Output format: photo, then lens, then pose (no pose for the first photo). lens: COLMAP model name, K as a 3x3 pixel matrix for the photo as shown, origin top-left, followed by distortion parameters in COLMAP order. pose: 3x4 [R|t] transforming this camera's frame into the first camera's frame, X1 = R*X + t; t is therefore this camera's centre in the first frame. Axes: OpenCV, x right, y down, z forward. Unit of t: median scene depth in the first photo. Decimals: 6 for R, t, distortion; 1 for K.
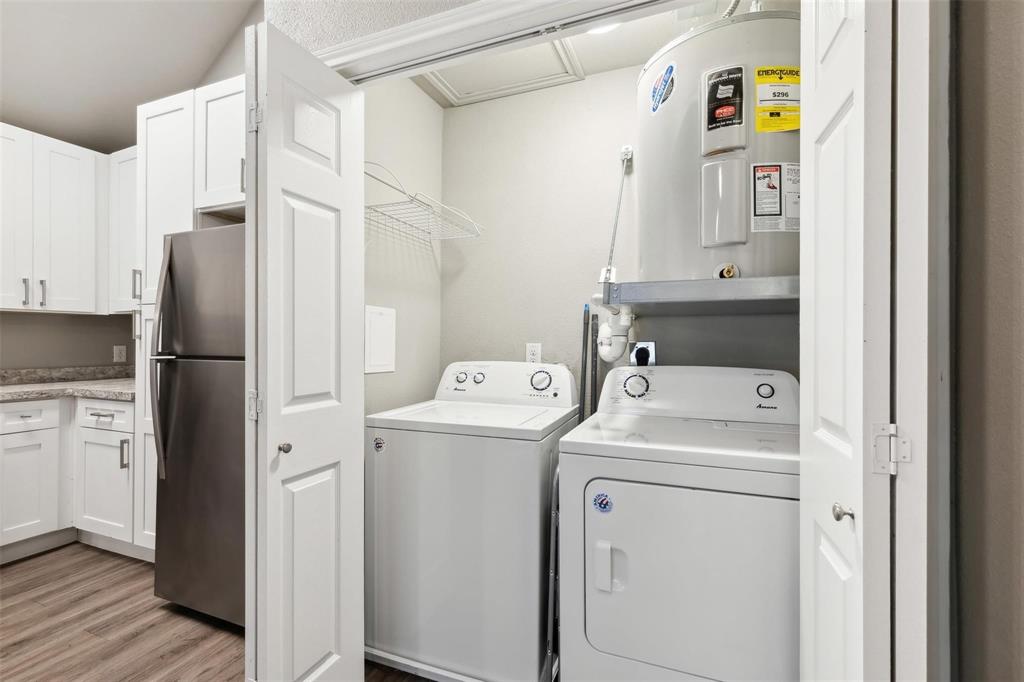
lens RADIAL K [[461.6, 0, 508.7], [0, 461.6, 337.7], [0, 0, 1]] dist [0.006716, 0.000981]
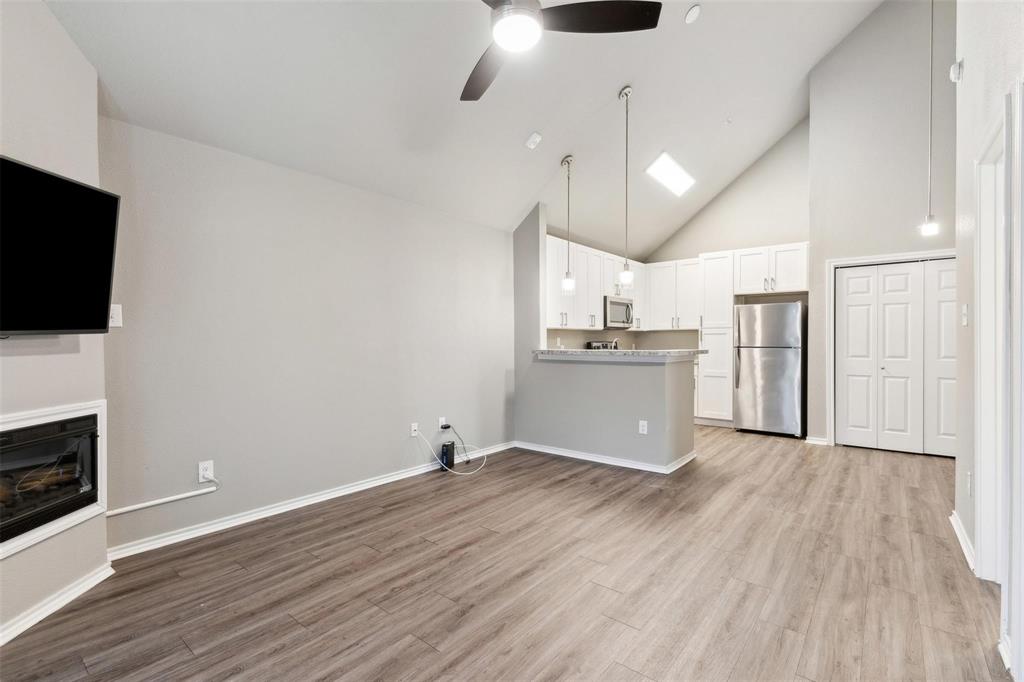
lens RADIAL K [[461.6, 0, 512.9], [0, 461.6, 343.1], [0, 0, 1]] dist [0.006716, 0.000981]
pose [[0.961894, -0.001541, -0.273418, -1.093641], [0.004678, 0.999930, 0.010823, -0.019943], [0.273383, -0.011690, 0.961834, -1.857985]]
